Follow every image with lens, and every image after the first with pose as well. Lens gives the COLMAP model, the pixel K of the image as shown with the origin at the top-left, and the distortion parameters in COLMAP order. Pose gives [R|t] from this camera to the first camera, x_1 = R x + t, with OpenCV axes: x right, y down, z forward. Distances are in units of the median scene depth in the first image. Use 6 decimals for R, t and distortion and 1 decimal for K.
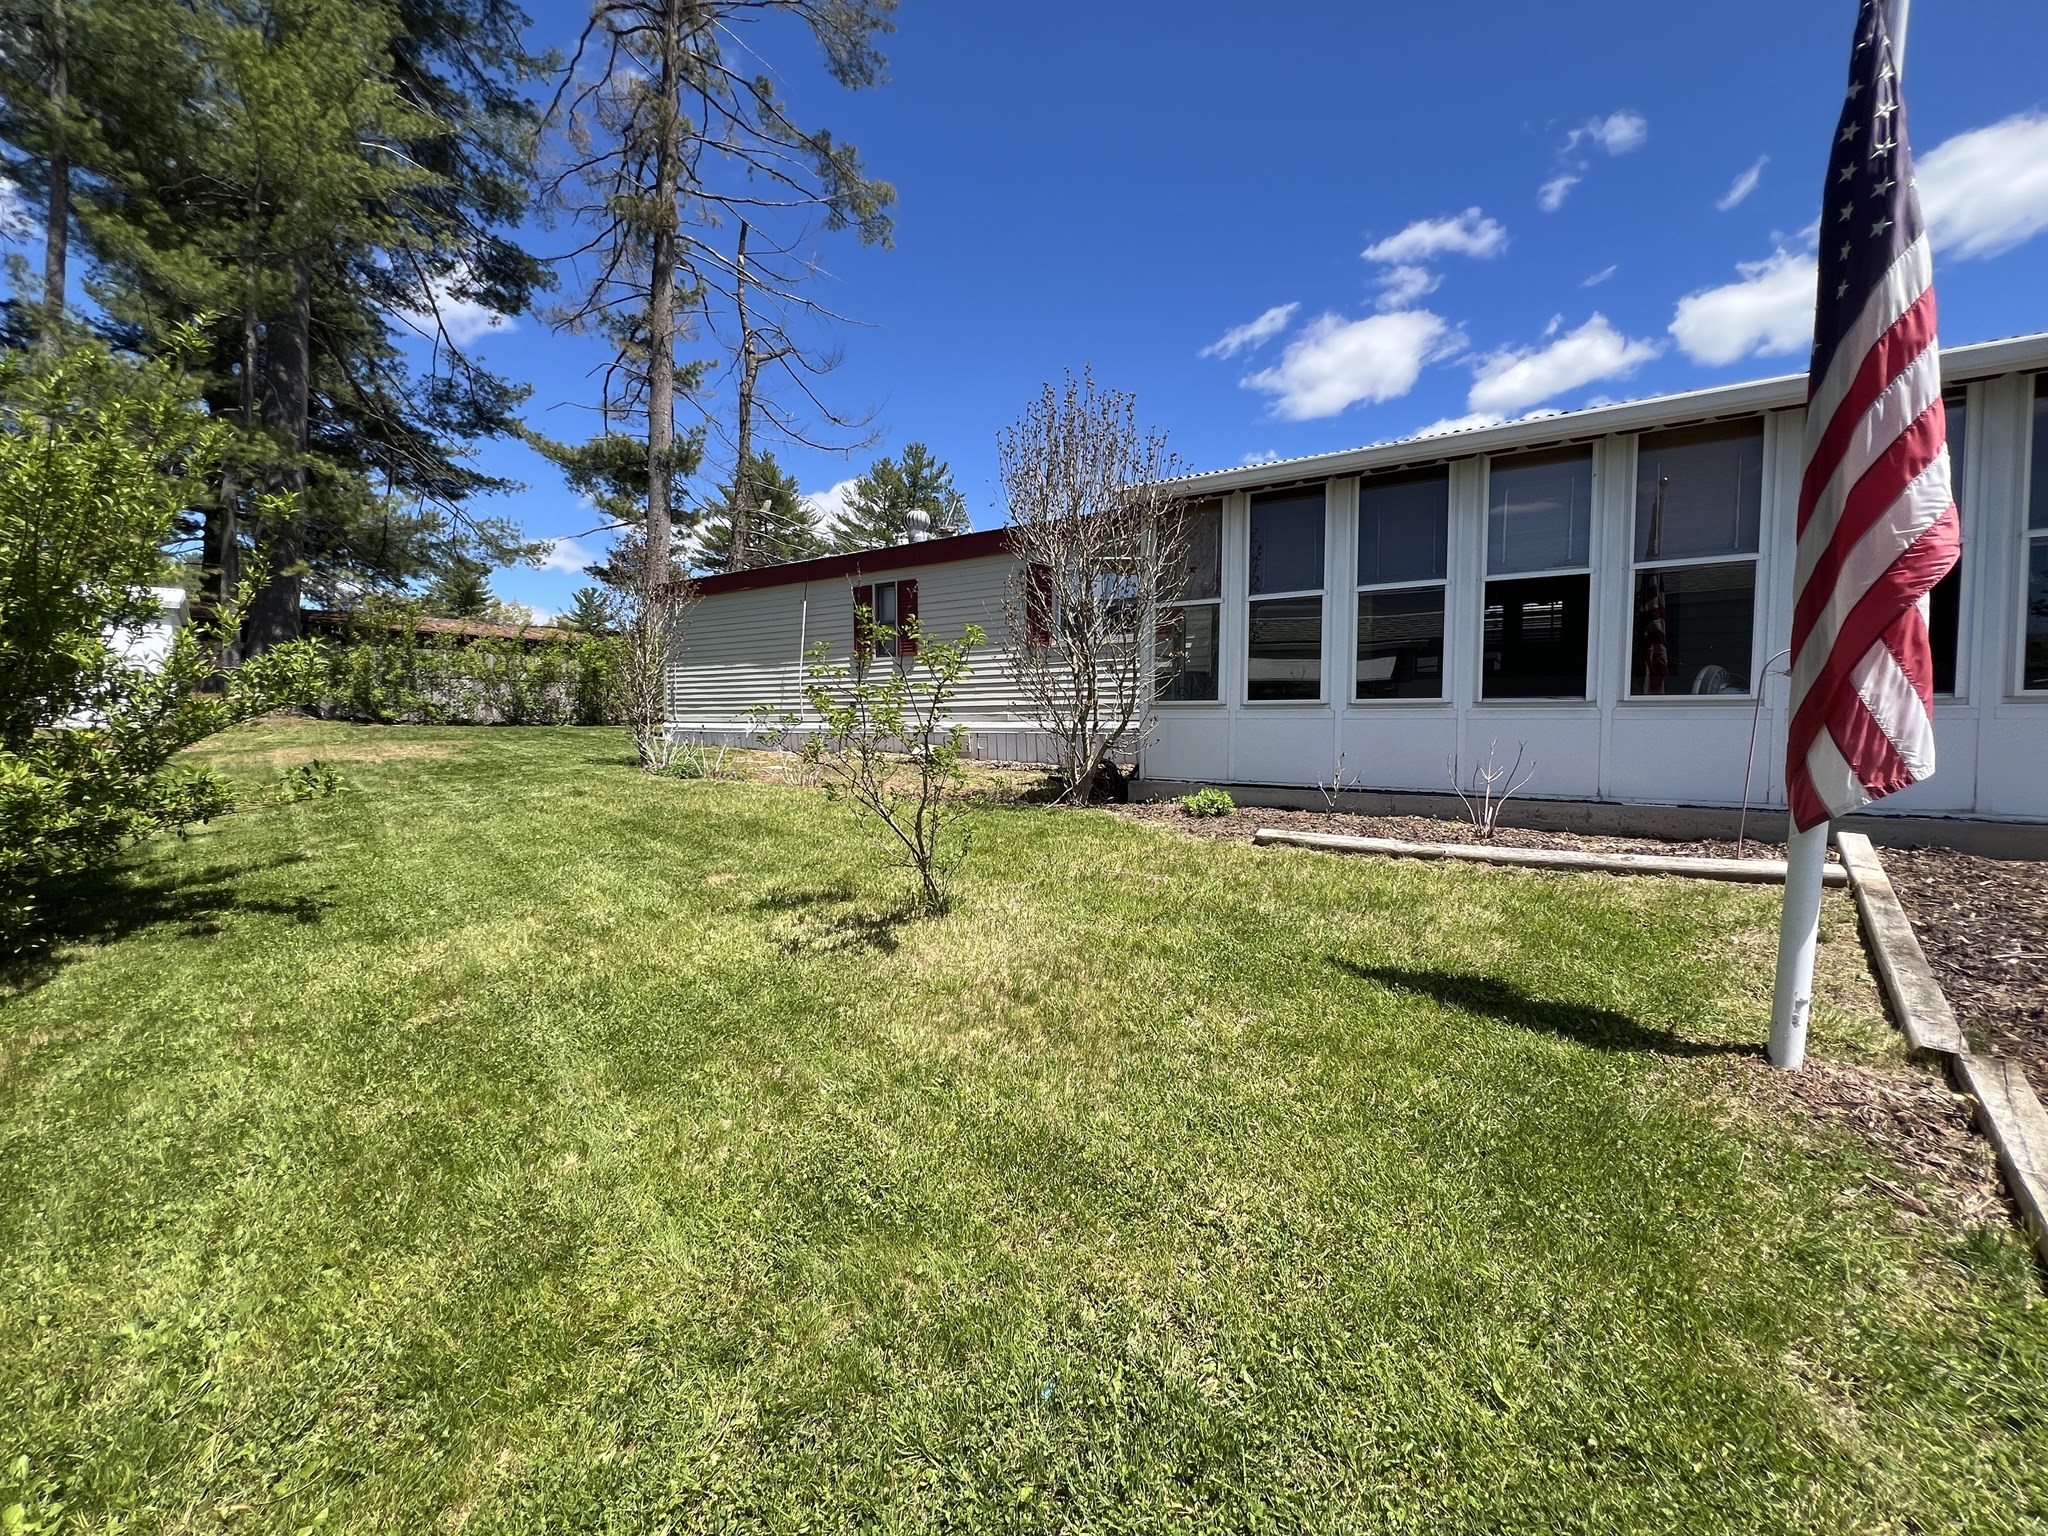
lens RADIAL K [[811.0, 0, 1014.2], [0, 811.0, 767.7], [0, 0, 1]] dist [-0.008071, 0.001483]
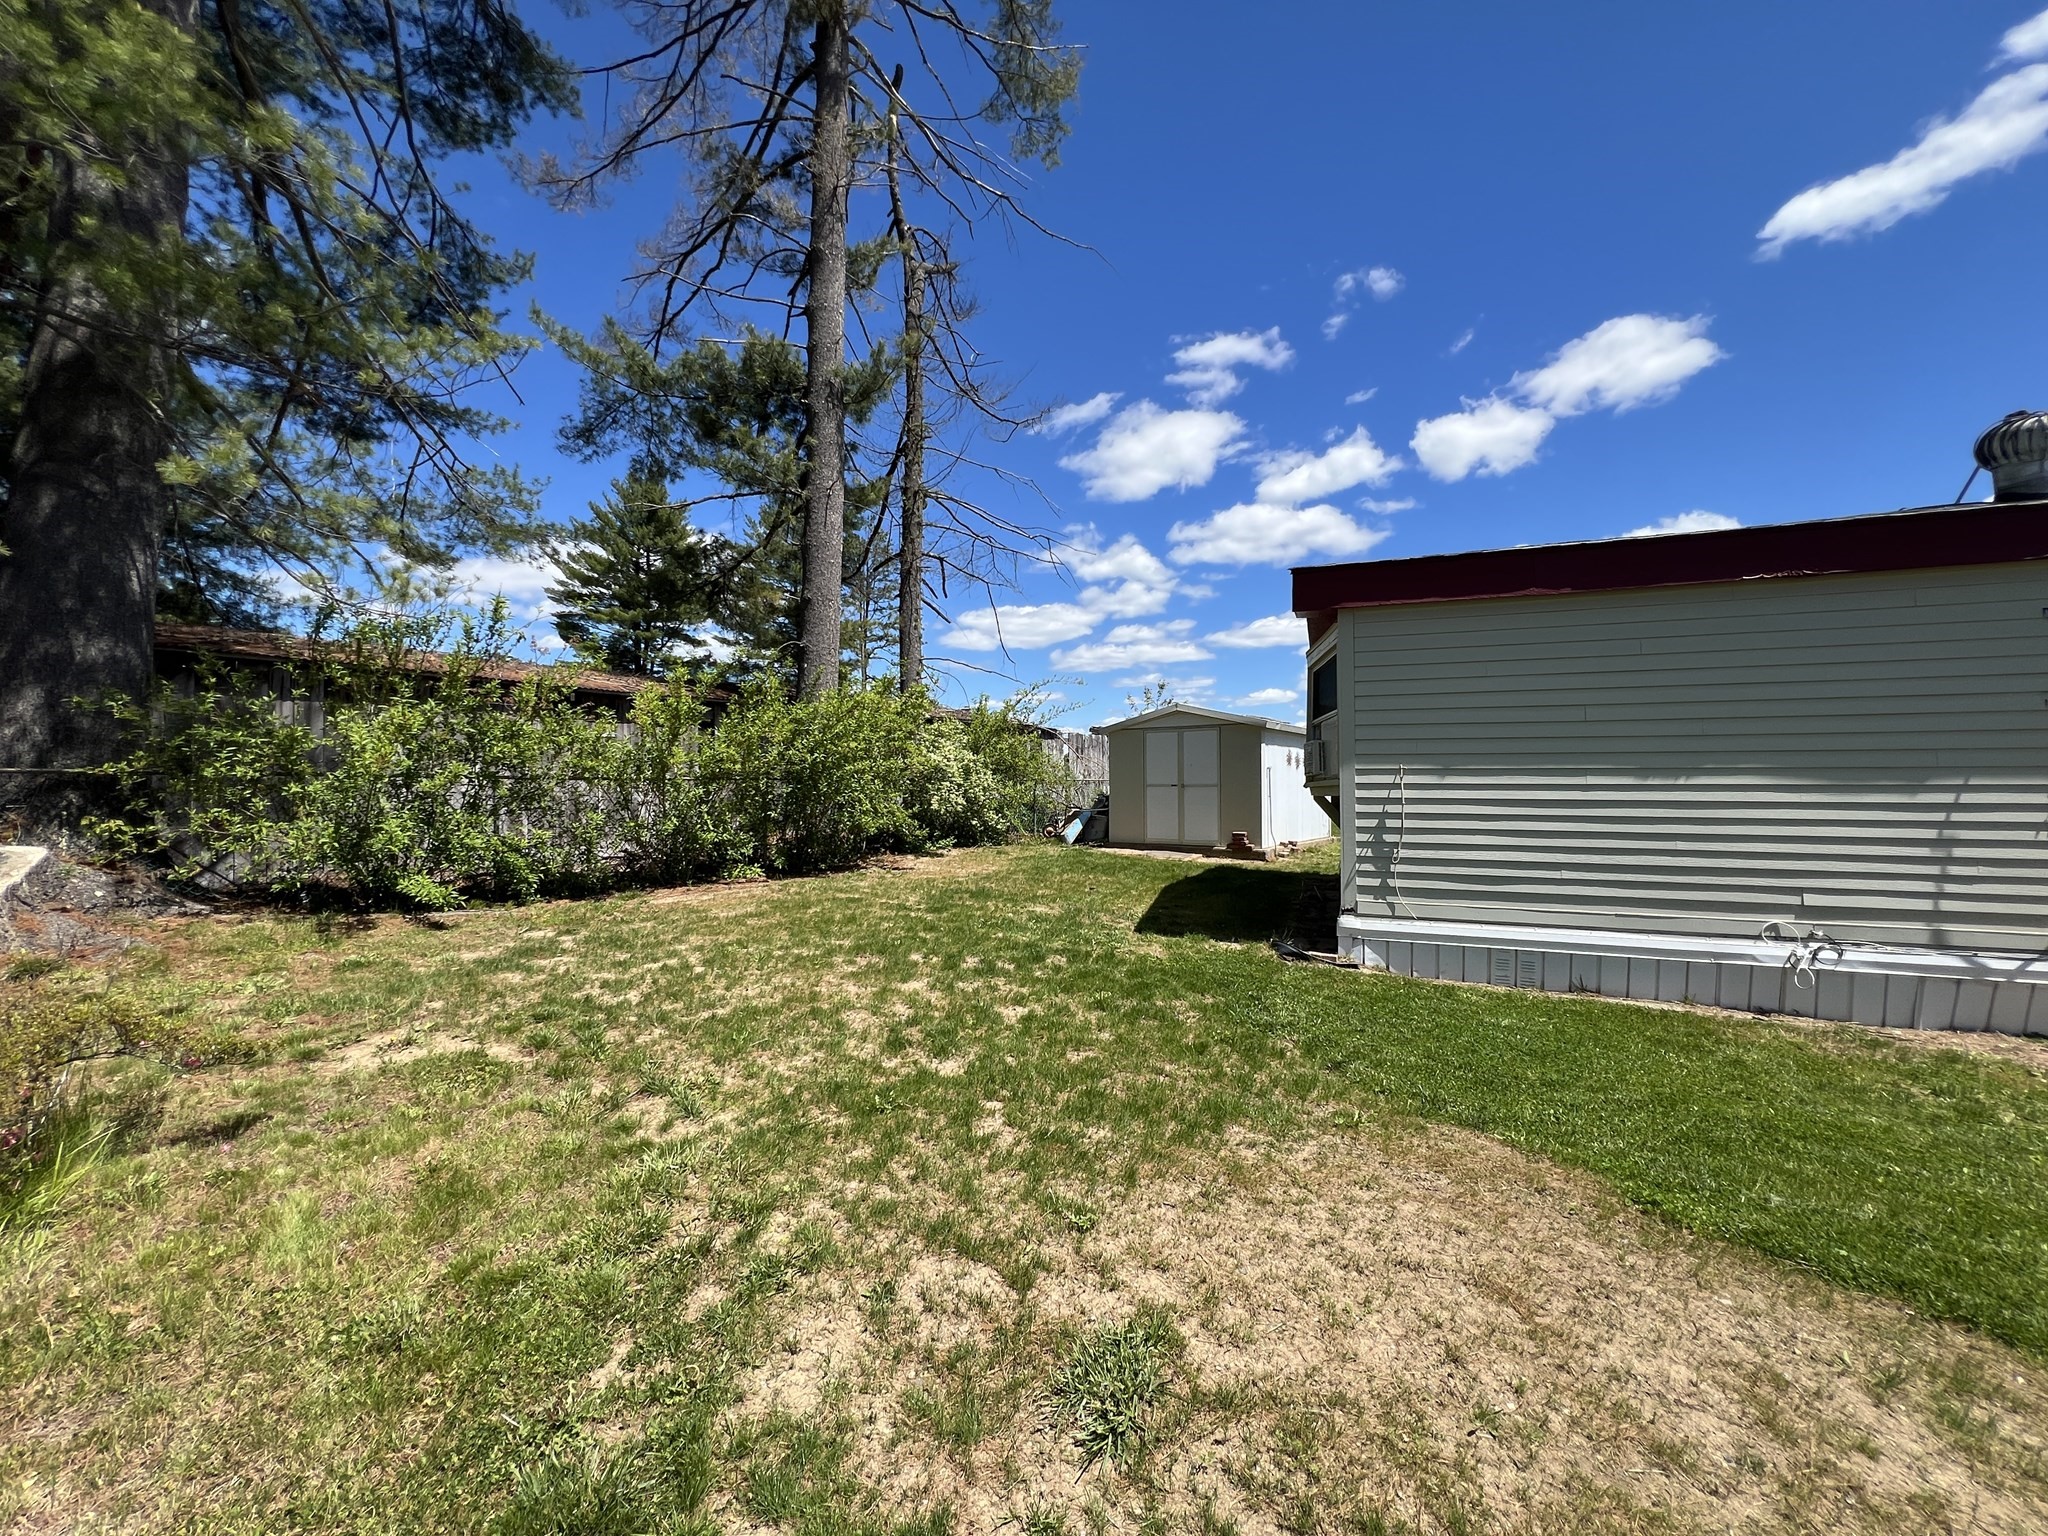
lens RADIAL K [[811.0, 0, 1034.1], [0, 811.0, 763.1], [0, 0, 1]] dist [-0.008071, 0.001483]
pose [[0.972692, 0.003366, 0.232074, -0.396571], [0.014177, 0.997166, -0.073883, -0.060790], [-0.231665, 0.075155, 0.969888, 0.389904]]
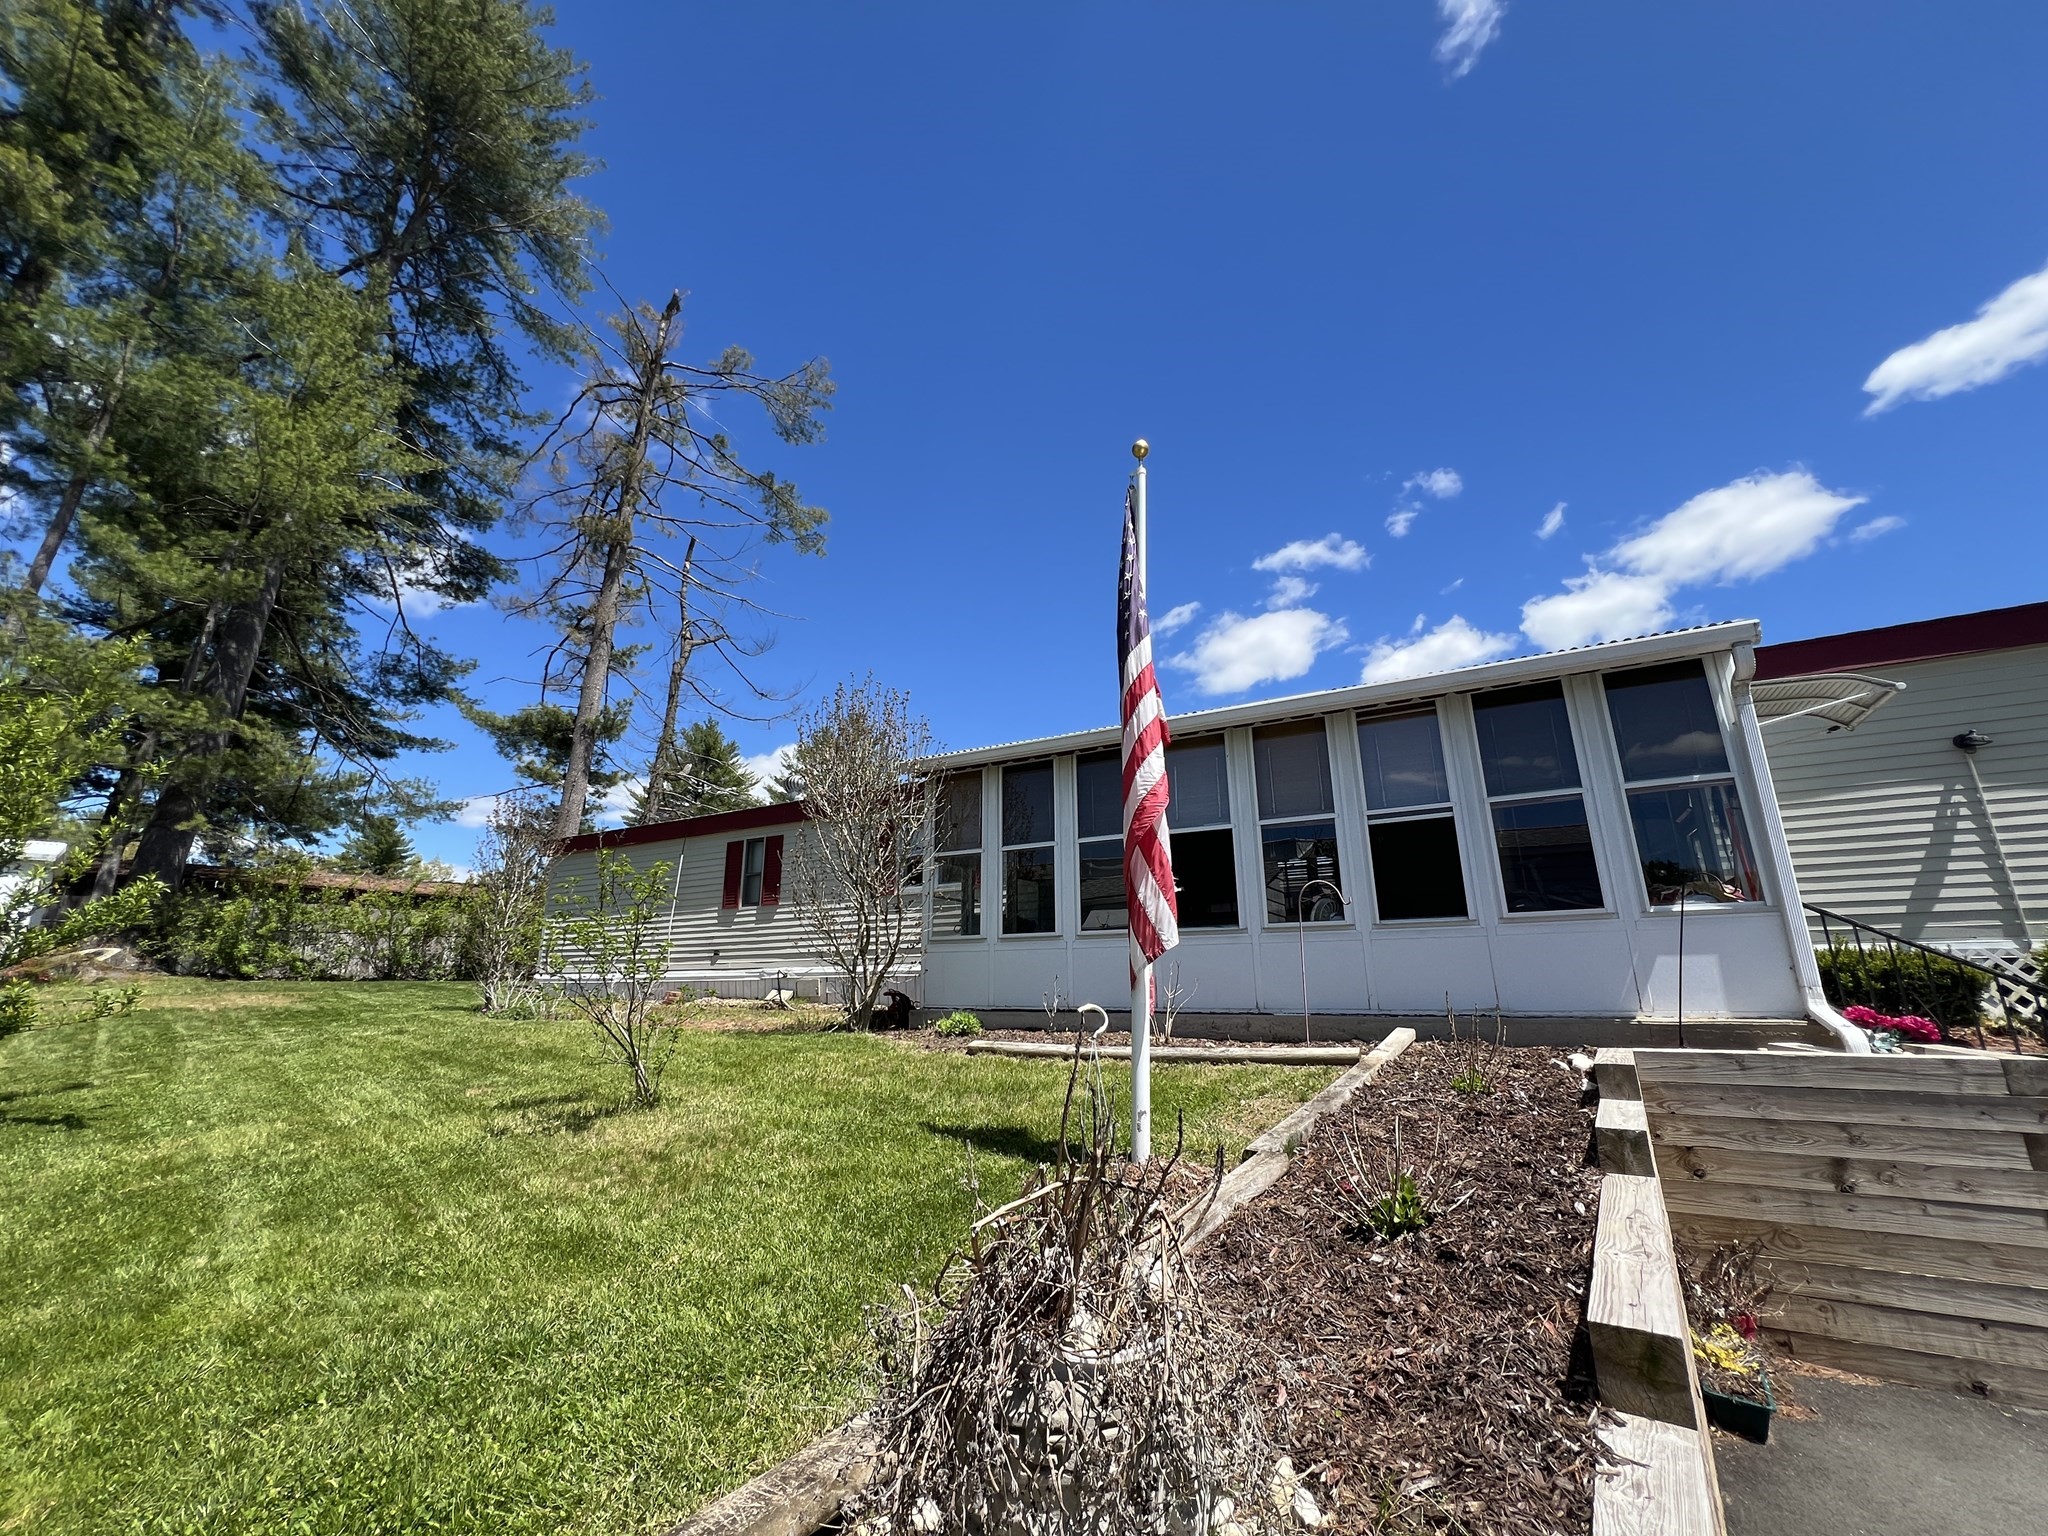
lens RADIAL K [[811.0, 0, 1007.4], [0, 811.0, 767.2], [0, 0, 1]] dist [-0.008071, 0.001483]
pose [[0.997719, 0.005446, 0.067285, 0.049878], [0.015666, 0.950848, -0.309260, 0.011439], [-0.065662, 0.309609, 0.948594, -0.042708]]
